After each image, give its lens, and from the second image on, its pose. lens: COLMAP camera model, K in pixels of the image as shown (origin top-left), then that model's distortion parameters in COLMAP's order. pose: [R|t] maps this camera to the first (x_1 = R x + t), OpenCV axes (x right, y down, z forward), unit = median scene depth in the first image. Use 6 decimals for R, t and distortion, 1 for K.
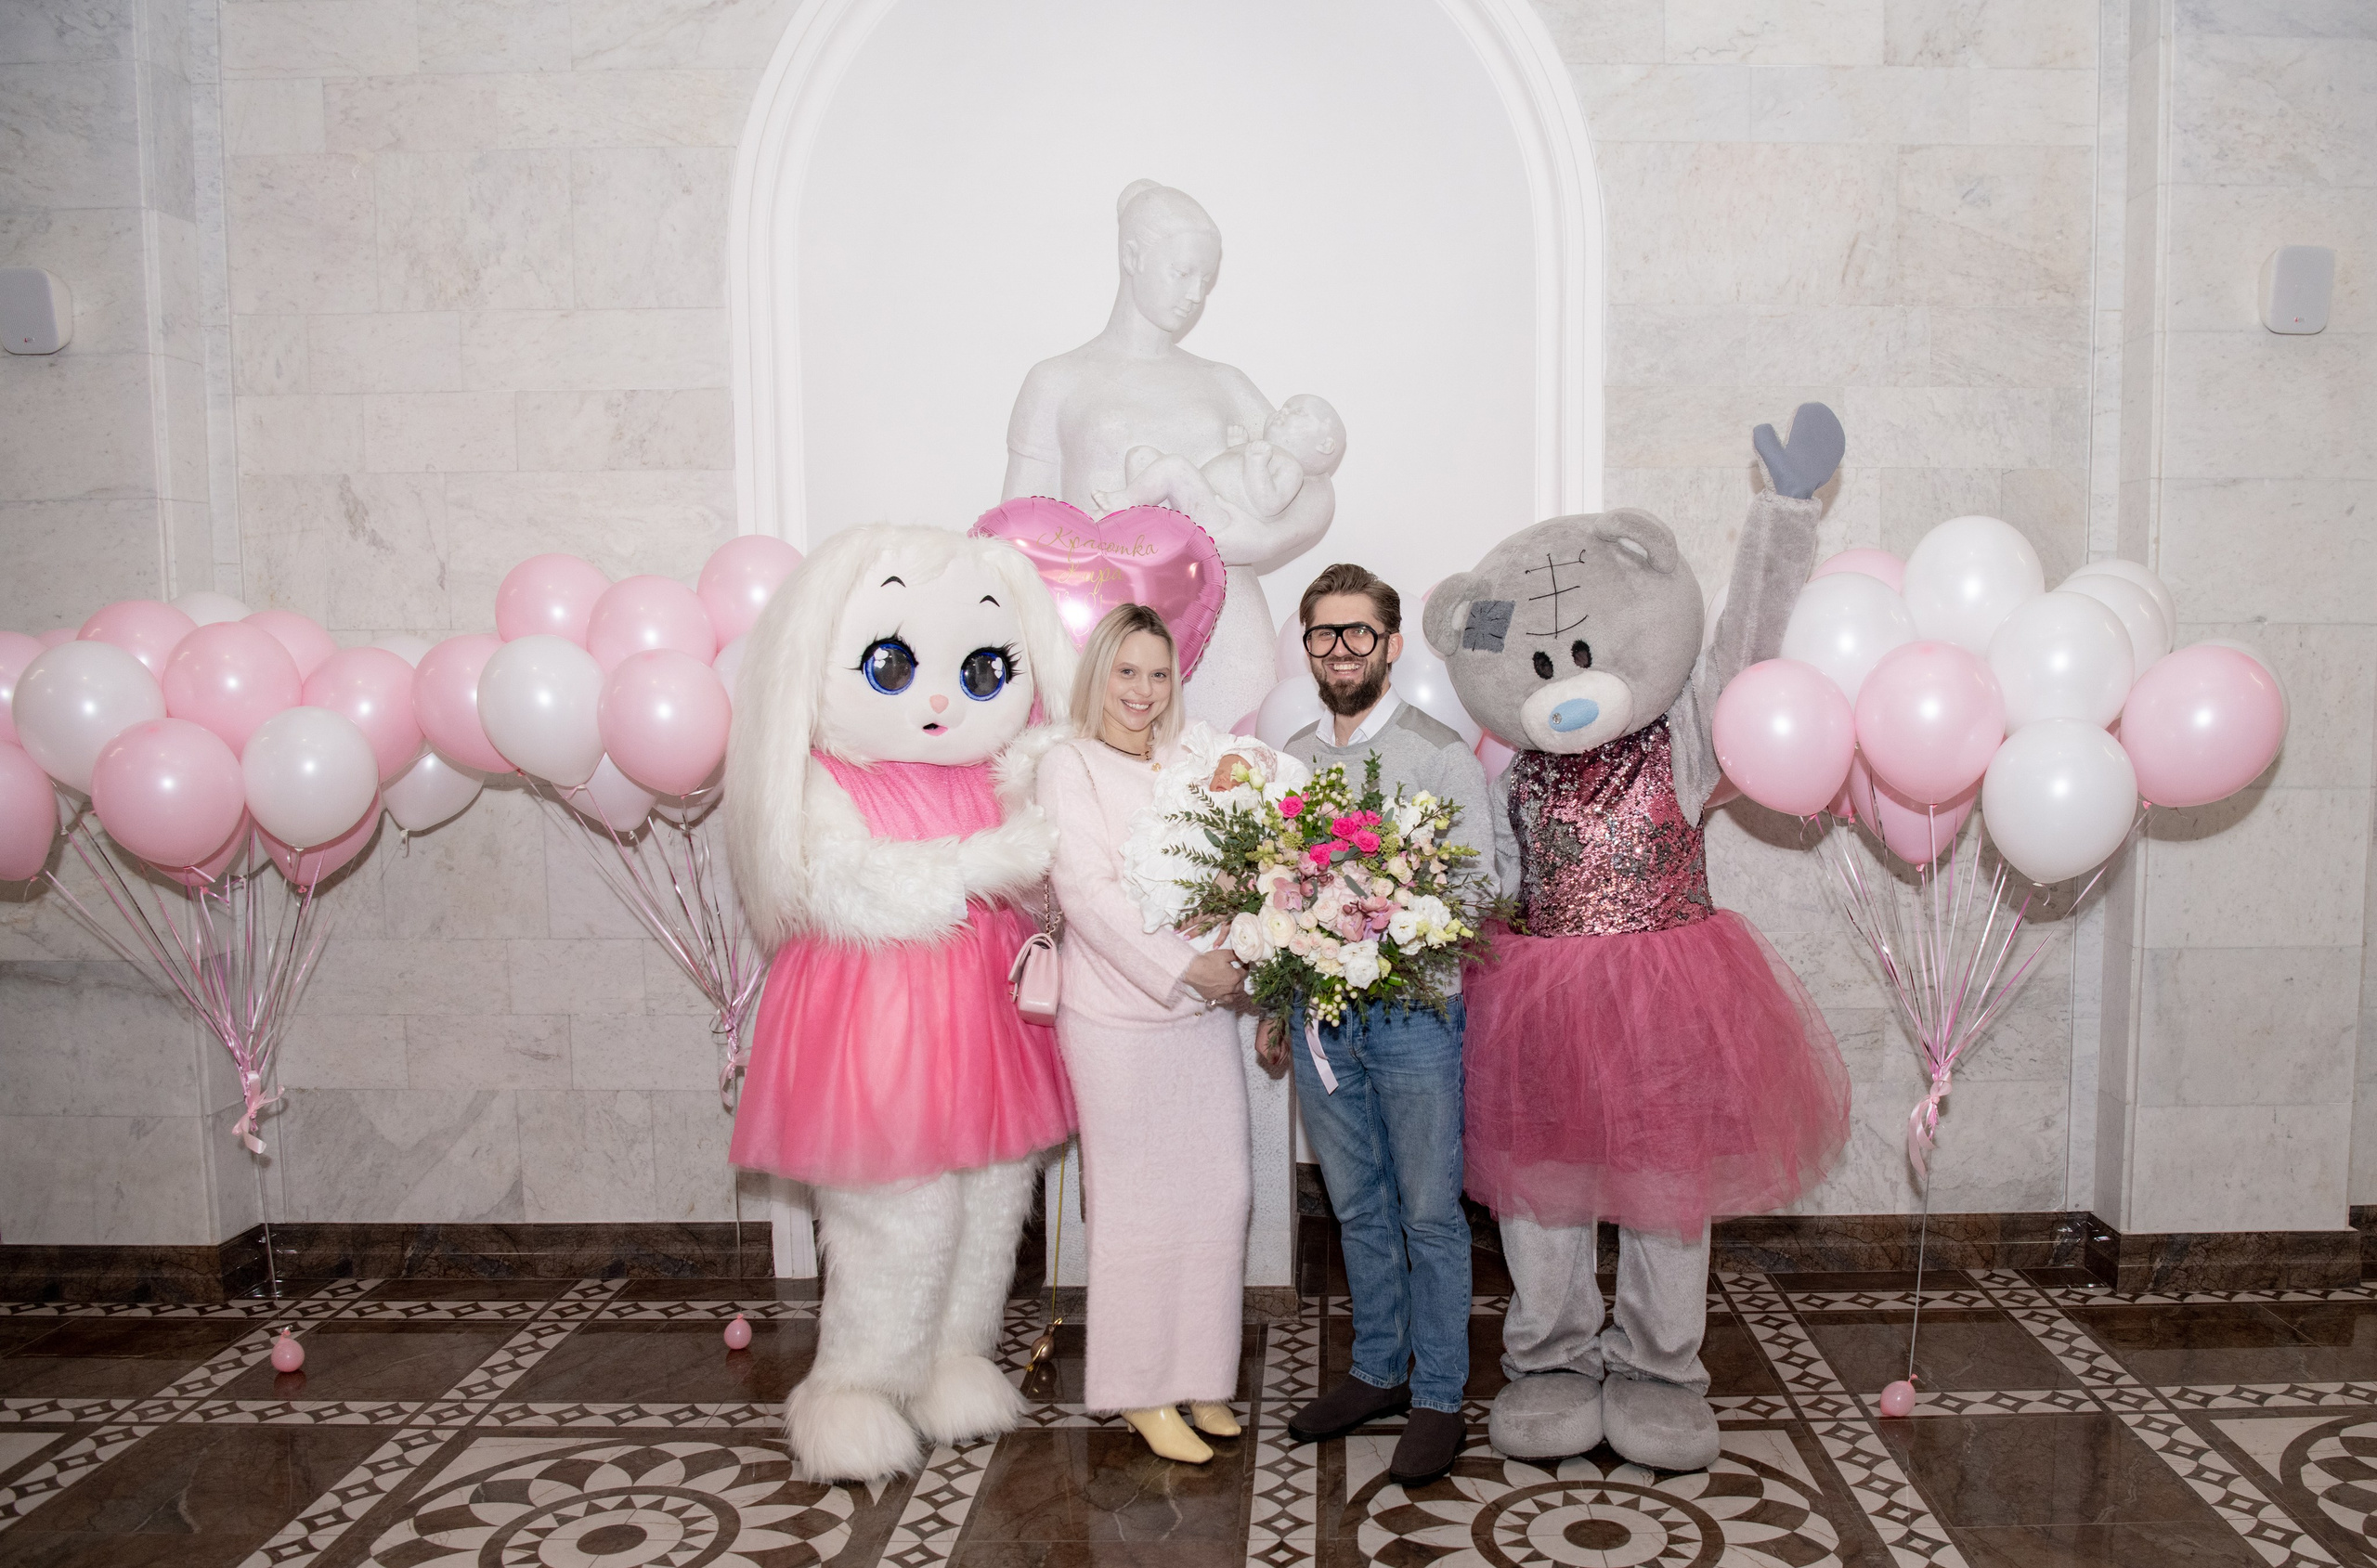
lens RADIAL K [[1880.1, 0, 1342.4], [0, 1880.1, 850.7], [0, 0, 1]] dist [-0.069167, 0.017219]
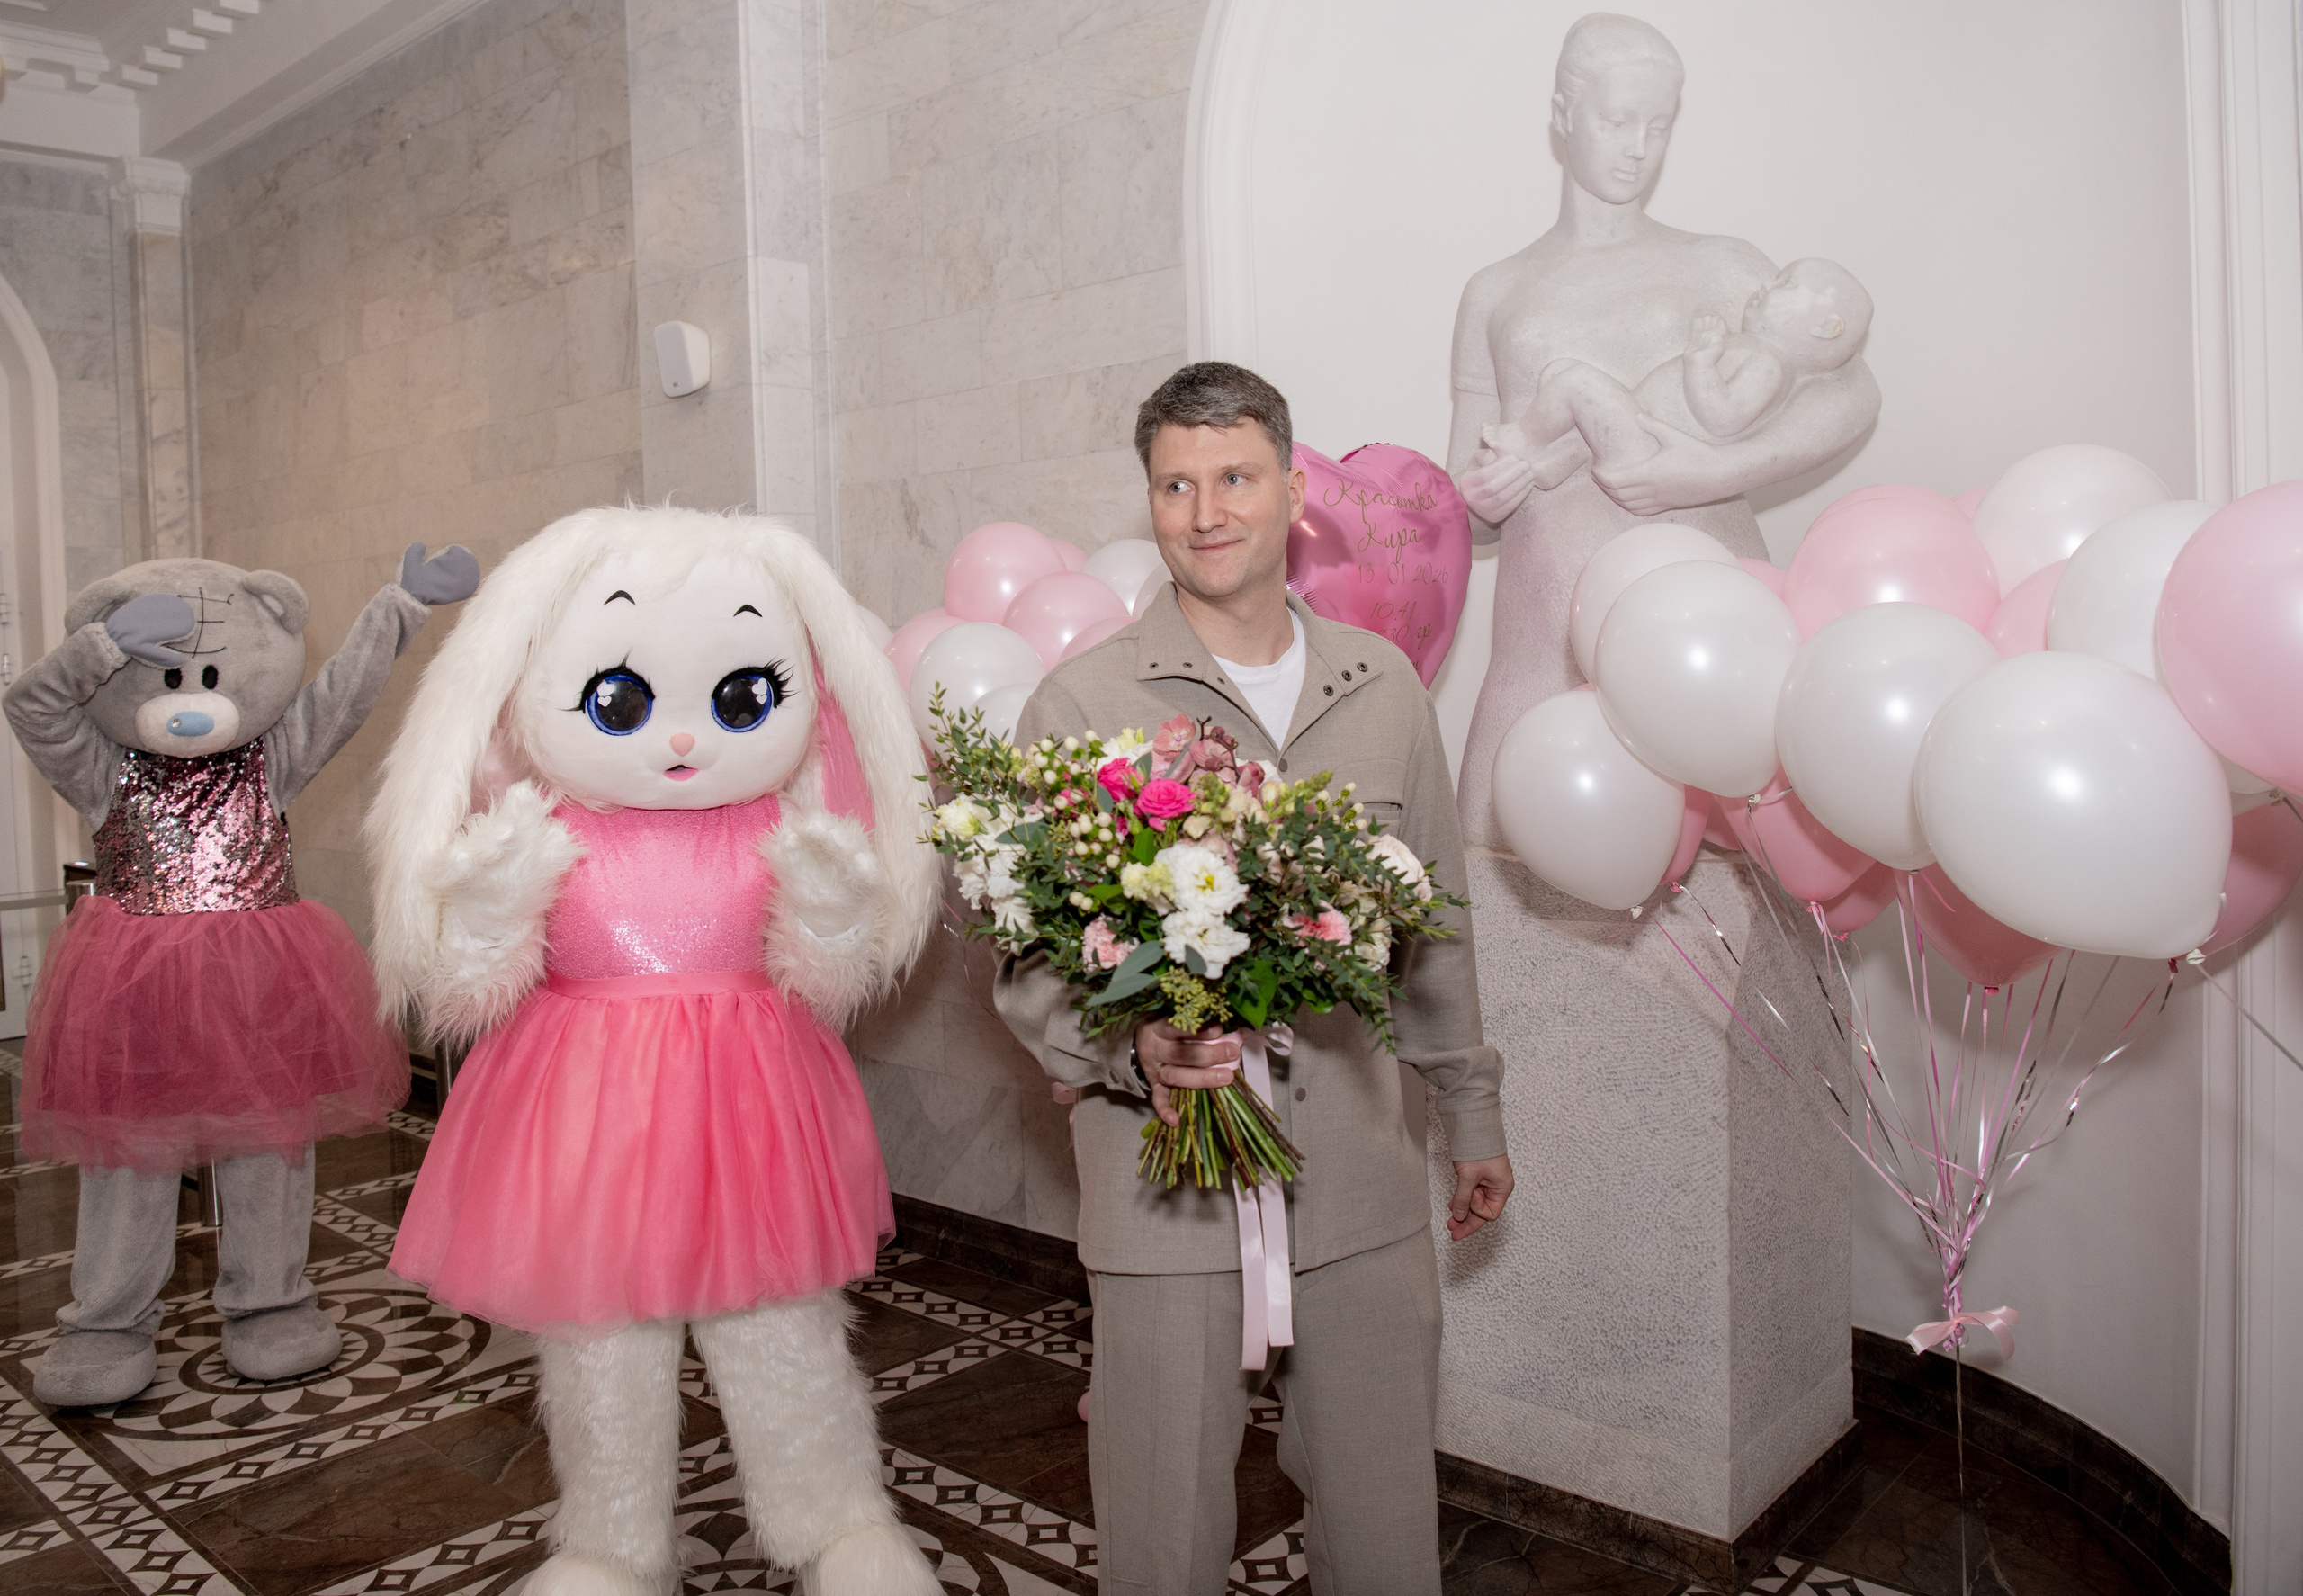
lens RADIAL K [[1790.2, 0, 1105.0], [0, 1790.2, 714.6], [0, 0, 1]] dist [-0.070658, 0.014451]
pose [[0.728455, 0.005245, -0.685074, 0.243798], [-0.043710, 0.998289, -0.038835, -0.036412], [0.683698, 0.058234, 0.727438, 0.352743]]
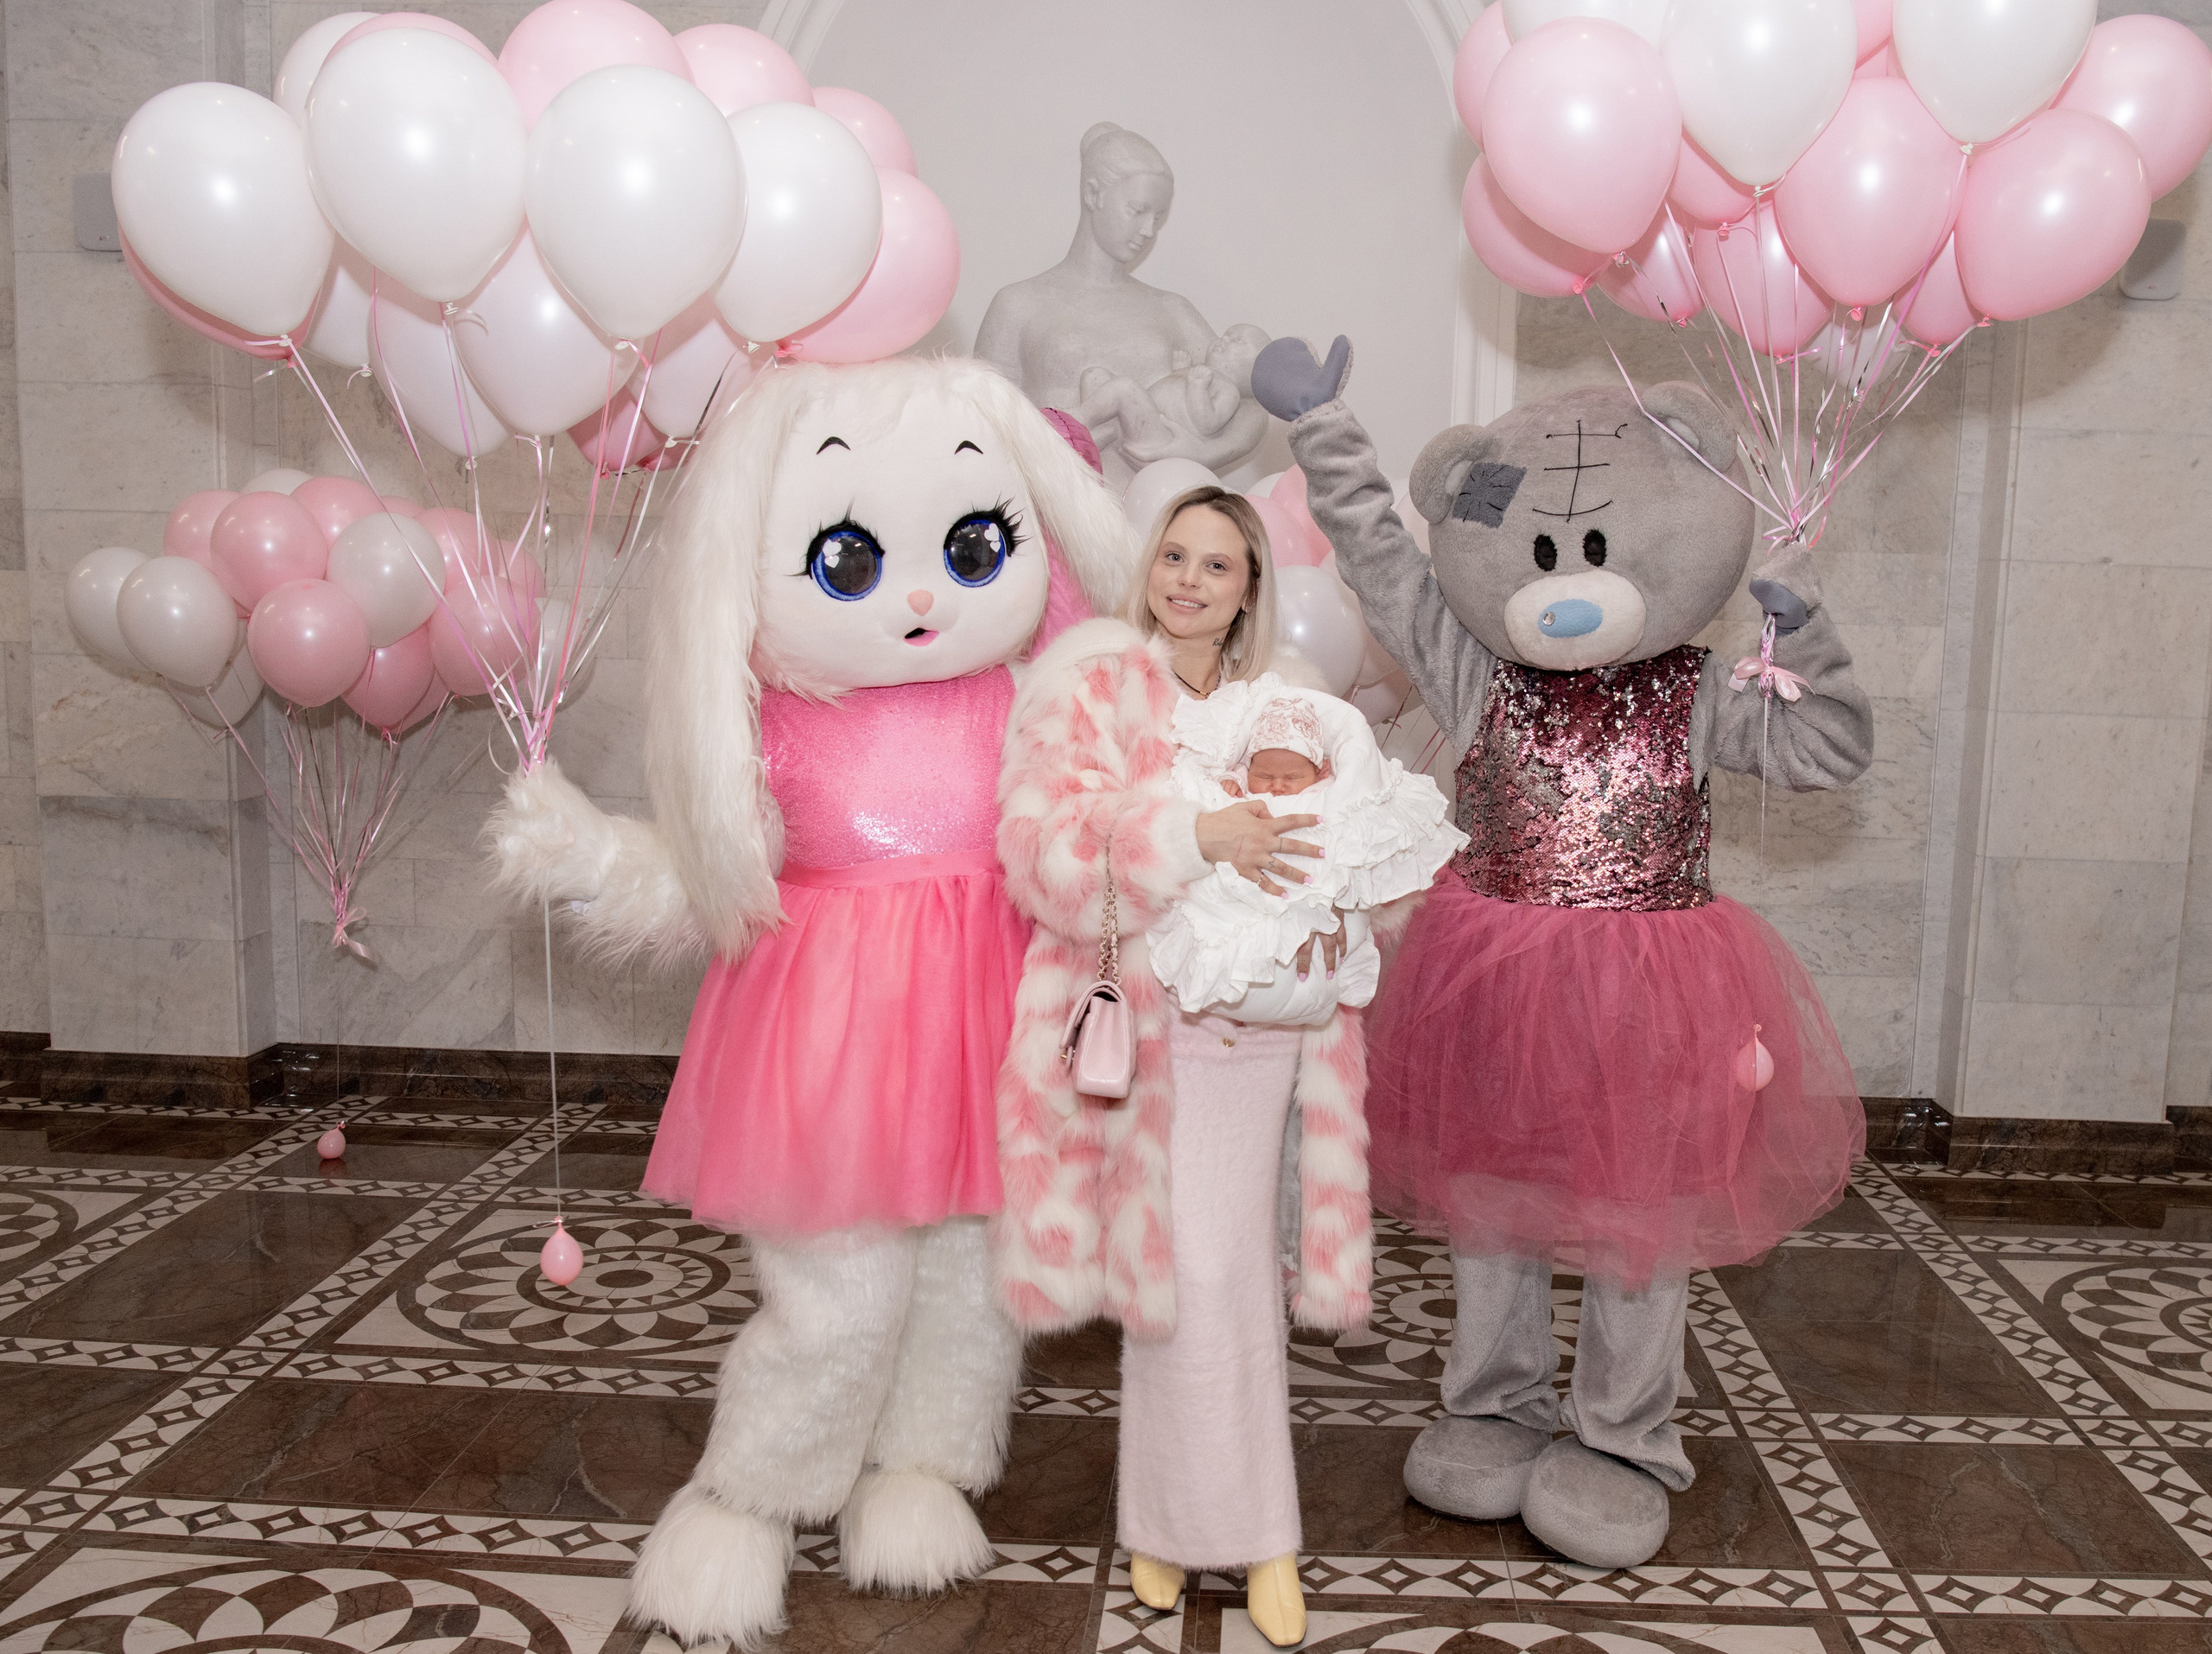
lens RADIAL K [[2075.2, 0, 1228.0], [0, 2075.2, 899.9], [0, 0, 1]] dist [-0.070530, 0.018162]
pose [[0.998907, 0.039590, -0.024859, 0.014015], [-0.038293, 0.997983, 0.050631, 0.033795], [0.026814, -0.049624, 0.998408, -0.231992]]
